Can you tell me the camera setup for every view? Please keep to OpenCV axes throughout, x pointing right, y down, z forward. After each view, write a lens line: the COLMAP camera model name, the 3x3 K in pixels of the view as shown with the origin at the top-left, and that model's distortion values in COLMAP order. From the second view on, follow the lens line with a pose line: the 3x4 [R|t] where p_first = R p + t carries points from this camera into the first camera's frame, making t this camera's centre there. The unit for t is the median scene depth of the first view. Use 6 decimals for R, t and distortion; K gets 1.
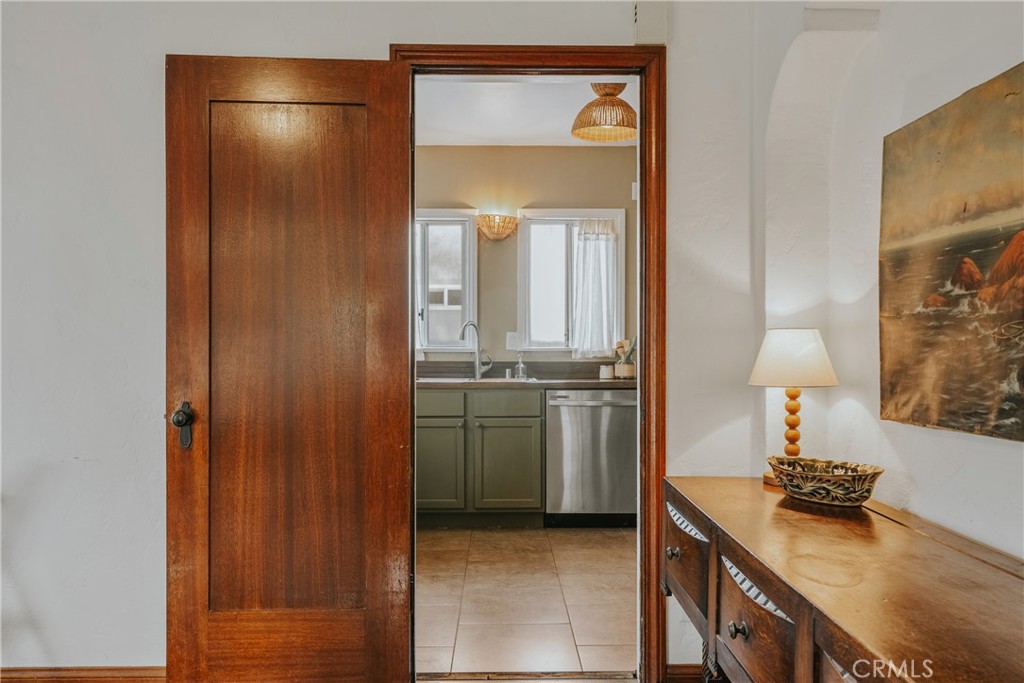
lens RADIAL K [[757.5, 0, 510.7], [0, 757.5, 342.5], [0, 0, 1]] dist [-0.001396, -0.000697]
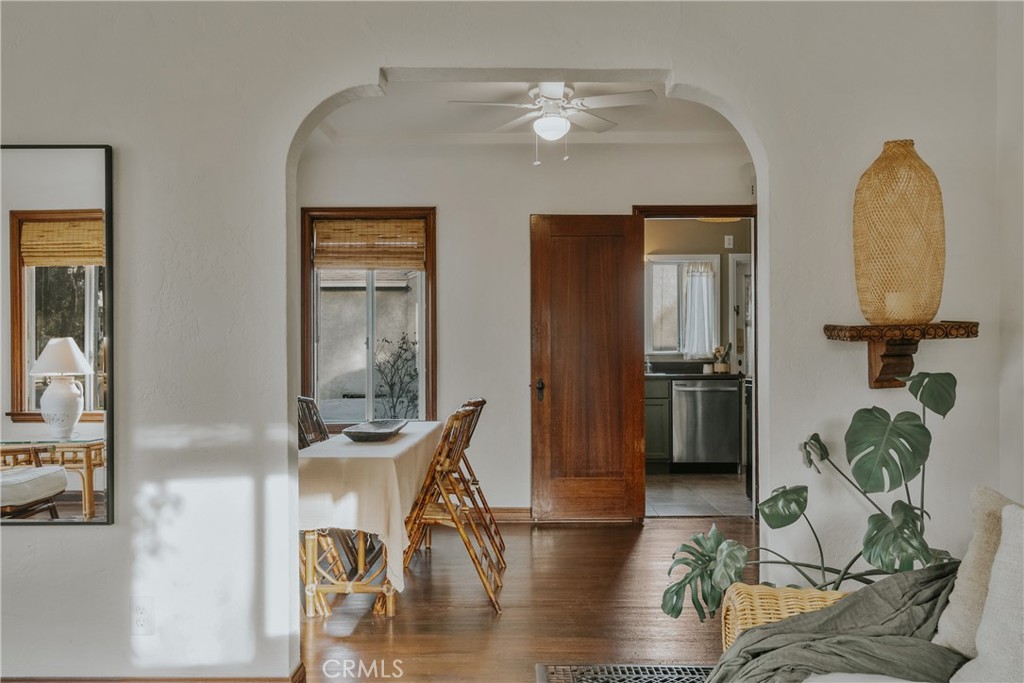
lens RADIAL K [[897.7, 0, 513.3], [0, 897.7, 341.3], [0, 0, 1]] dist [-0.005680, -0.000577]
pose [[0.999923, -0.002420, -0.012159, -0.222691], [0.002377, 0.999991, -0.003484, -0.008271], [0.012167, 0.003455, 0.999920, -0.707637]]
